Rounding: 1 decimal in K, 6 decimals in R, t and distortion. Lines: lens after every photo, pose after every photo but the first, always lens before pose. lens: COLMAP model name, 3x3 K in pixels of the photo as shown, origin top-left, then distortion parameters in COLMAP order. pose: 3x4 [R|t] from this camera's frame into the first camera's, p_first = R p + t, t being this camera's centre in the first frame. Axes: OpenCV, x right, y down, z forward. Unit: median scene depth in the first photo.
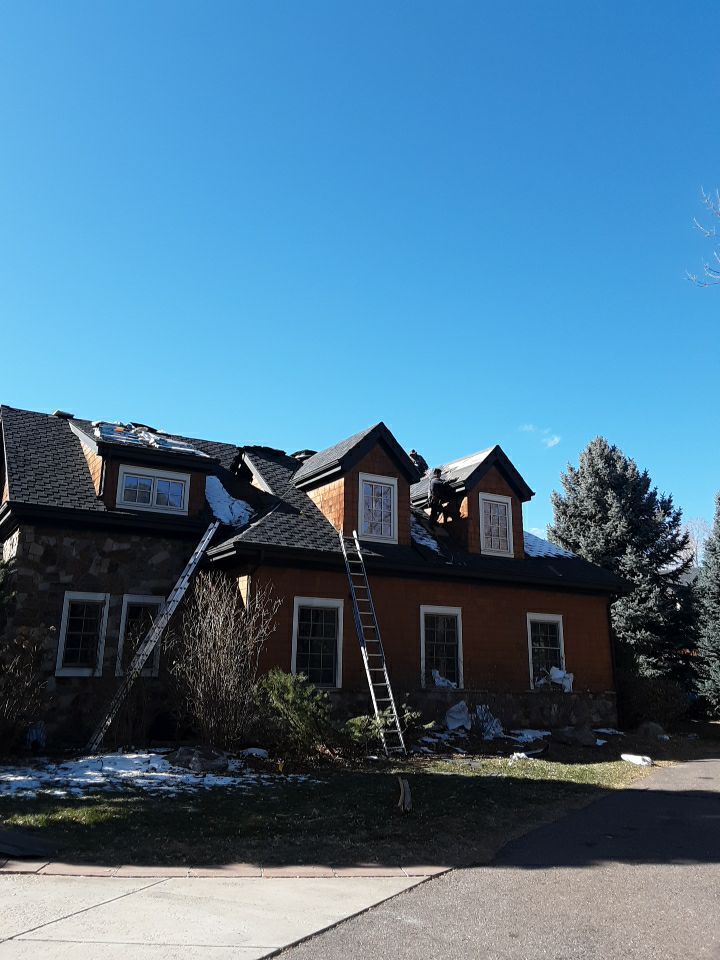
lens RADIAL K [[738.2, 0, 375.7], [0, 738.2, 456.9], [0, 0, 1]] dist [0.071103, -0.001238]
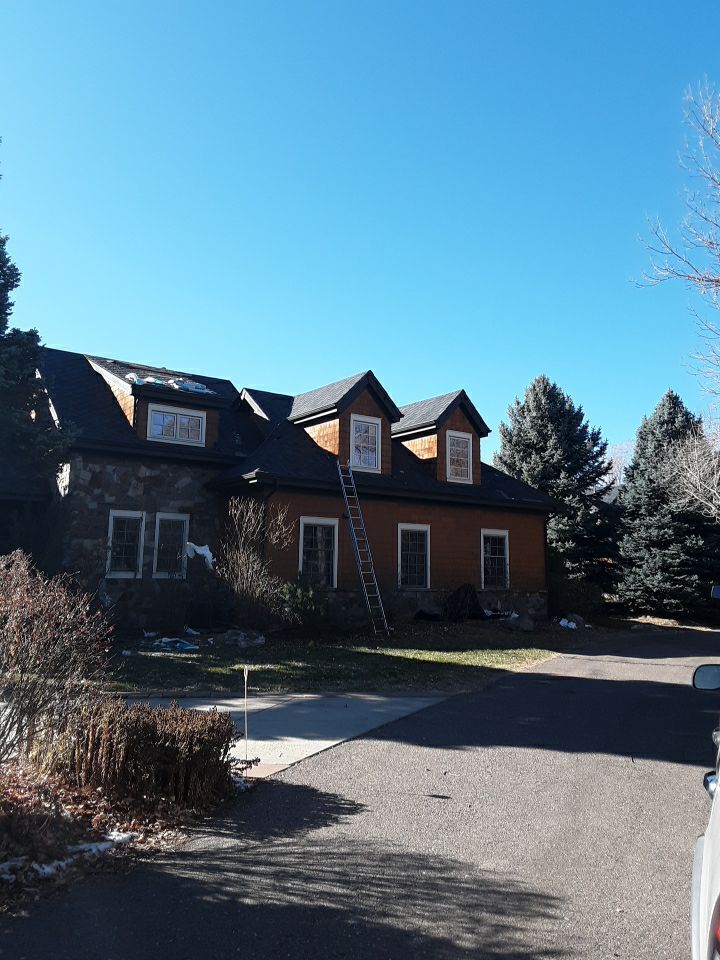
lens RADIAL K [[738.2, 0, 375.7], [0, 738.2, 456.9], [0, 0, 1]] dist [0.071103, -0.001238]
pose [[0.995798, 0.015293, 0.090292, -0.068384], [-0.026258, 0.992240, 0.121530, -0.042578], [-0.087733, -0.123390, 0.988472, -0.145949]]
